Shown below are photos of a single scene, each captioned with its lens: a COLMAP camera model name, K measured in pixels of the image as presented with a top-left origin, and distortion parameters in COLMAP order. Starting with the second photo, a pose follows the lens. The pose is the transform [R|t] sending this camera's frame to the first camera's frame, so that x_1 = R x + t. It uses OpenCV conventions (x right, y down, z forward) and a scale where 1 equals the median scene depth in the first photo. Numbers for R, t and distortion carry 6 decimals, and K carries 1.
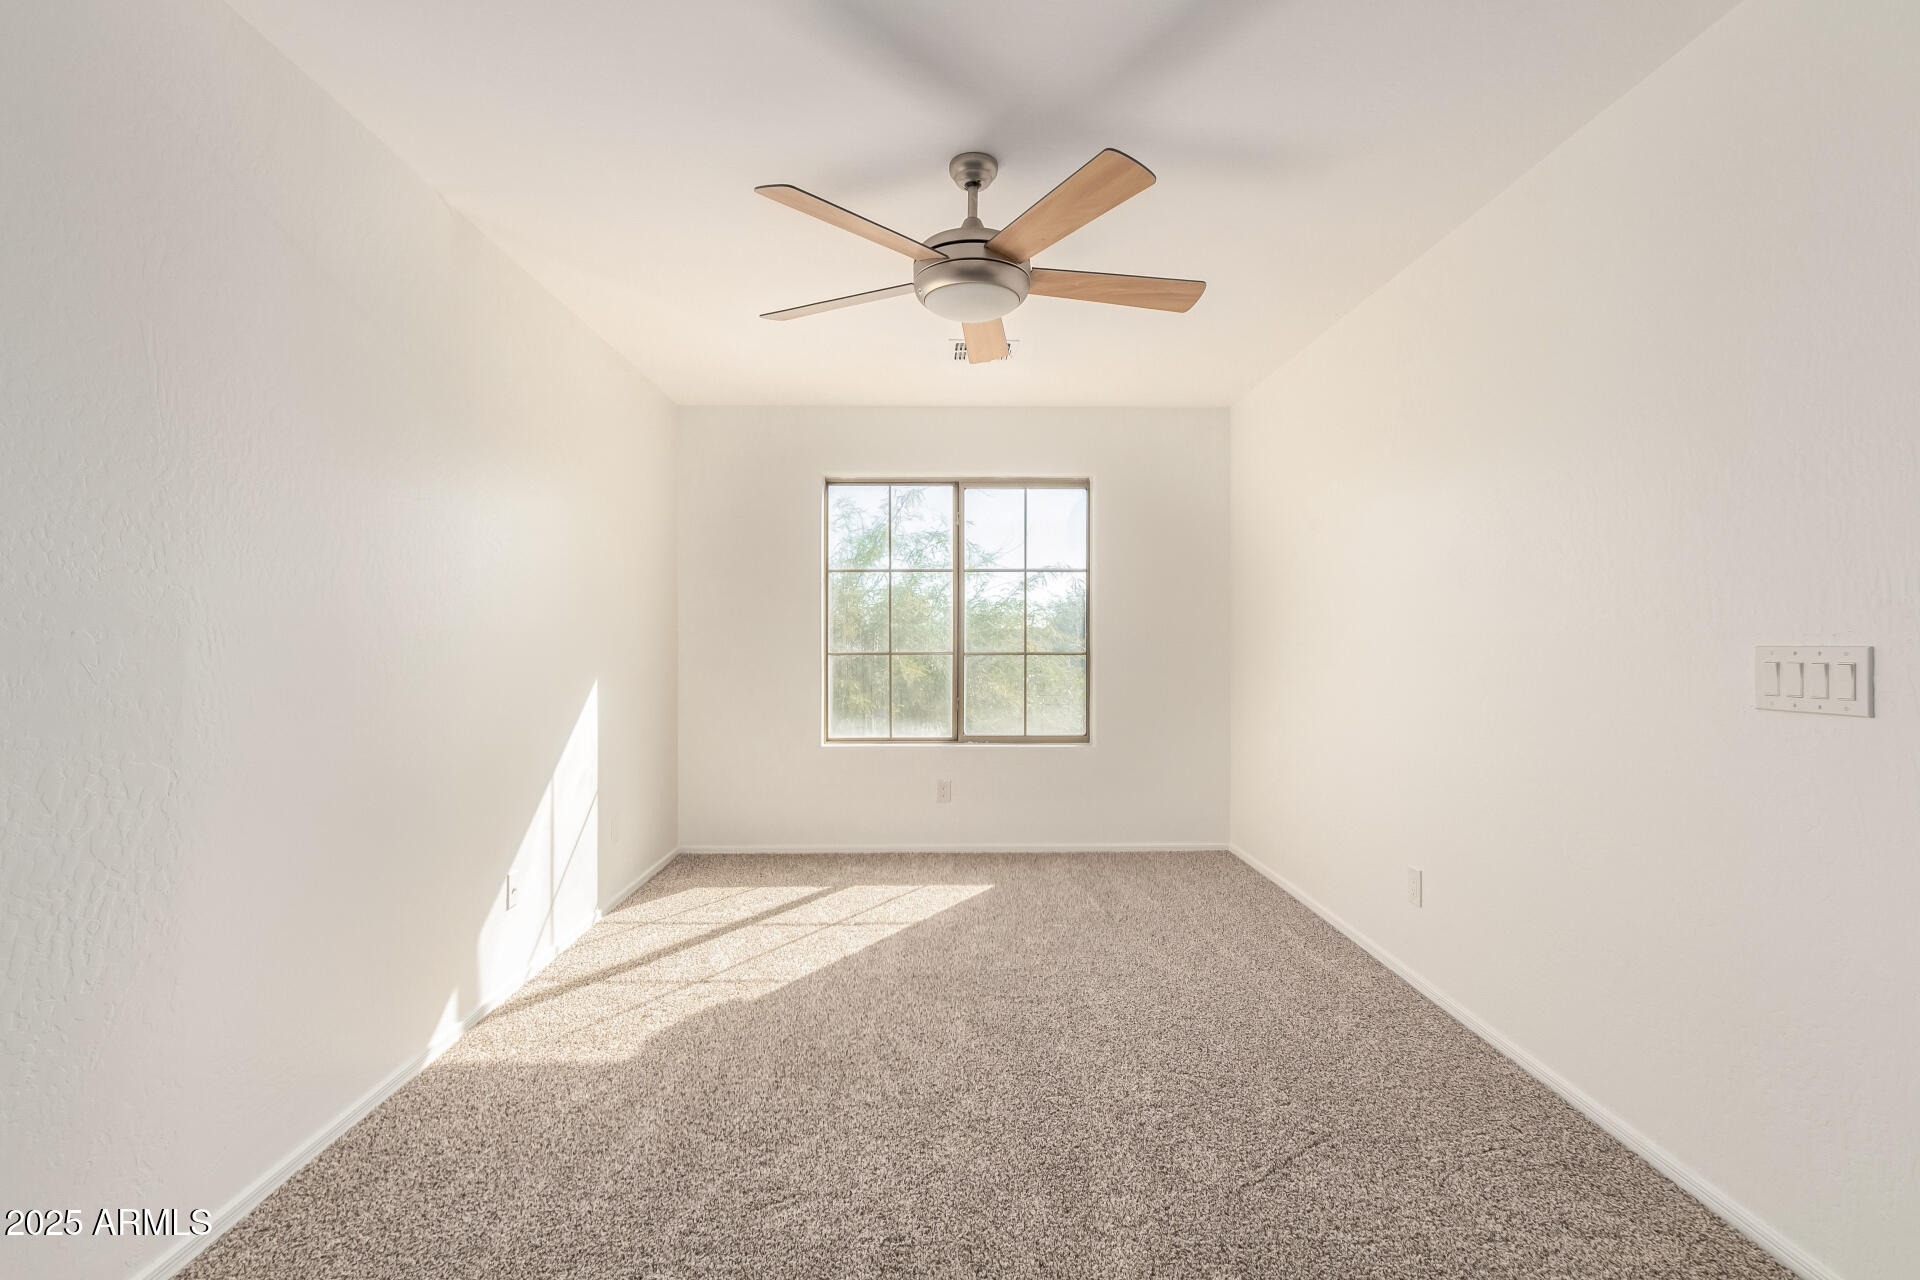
lens RADIAL K [[890.0, 0, 963.2], [0, 890.0, 644.1], [0, 0, 1]] dist [0.009280, 0.000423]
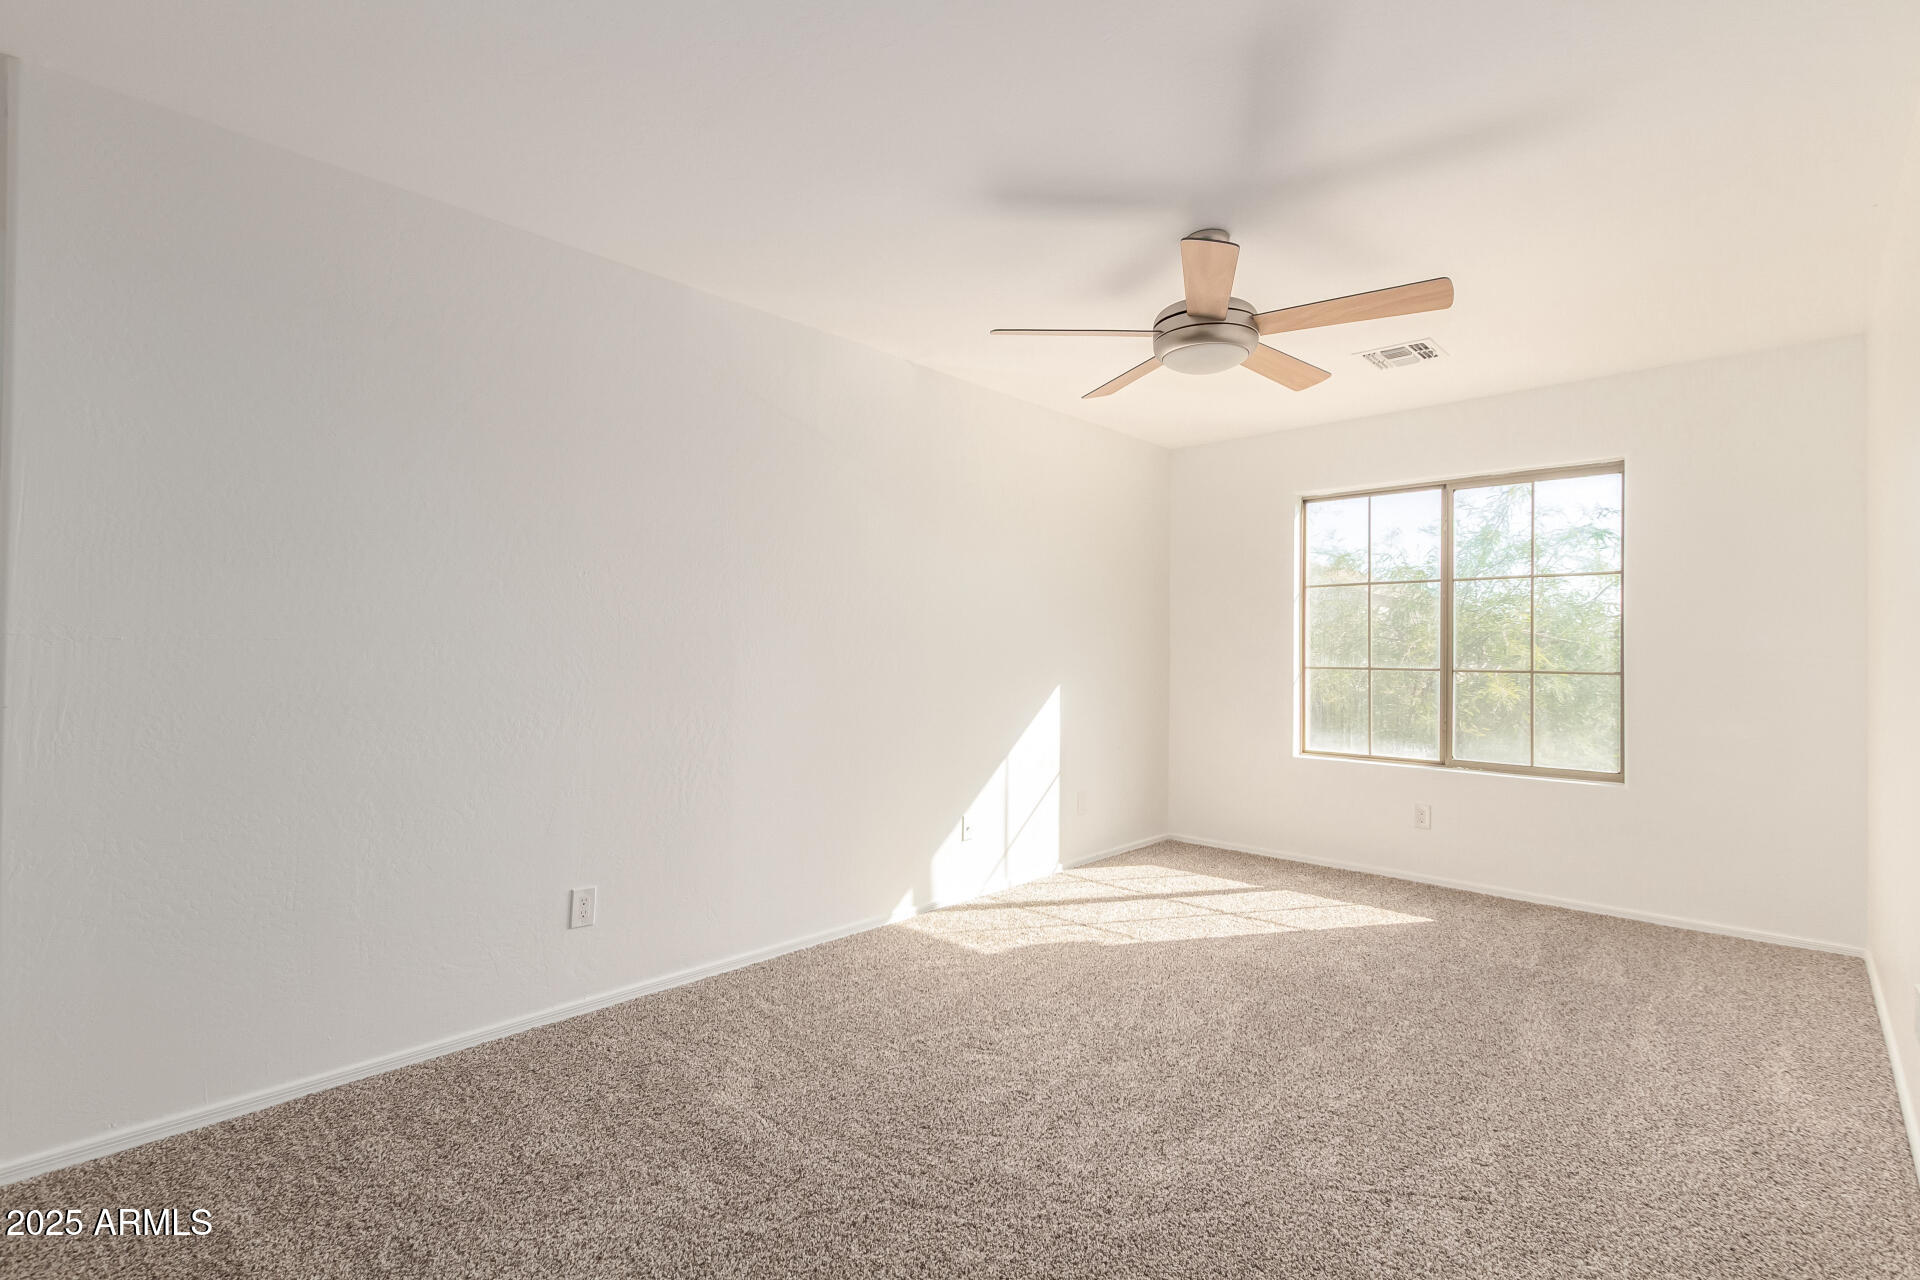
lens RADIAL K [[905.8, 0, 957.3], [0, 905.8, 641.6], [0, 0, 1]] dist [0.008594, 0.000127]
pose [[0.712534, 0.000016, -0.701638, 0.397739], [-0.012225, 0.999848, -0.012392, -0.001511], [0.701531, 0.017407, 0.712426, -0.031742]]
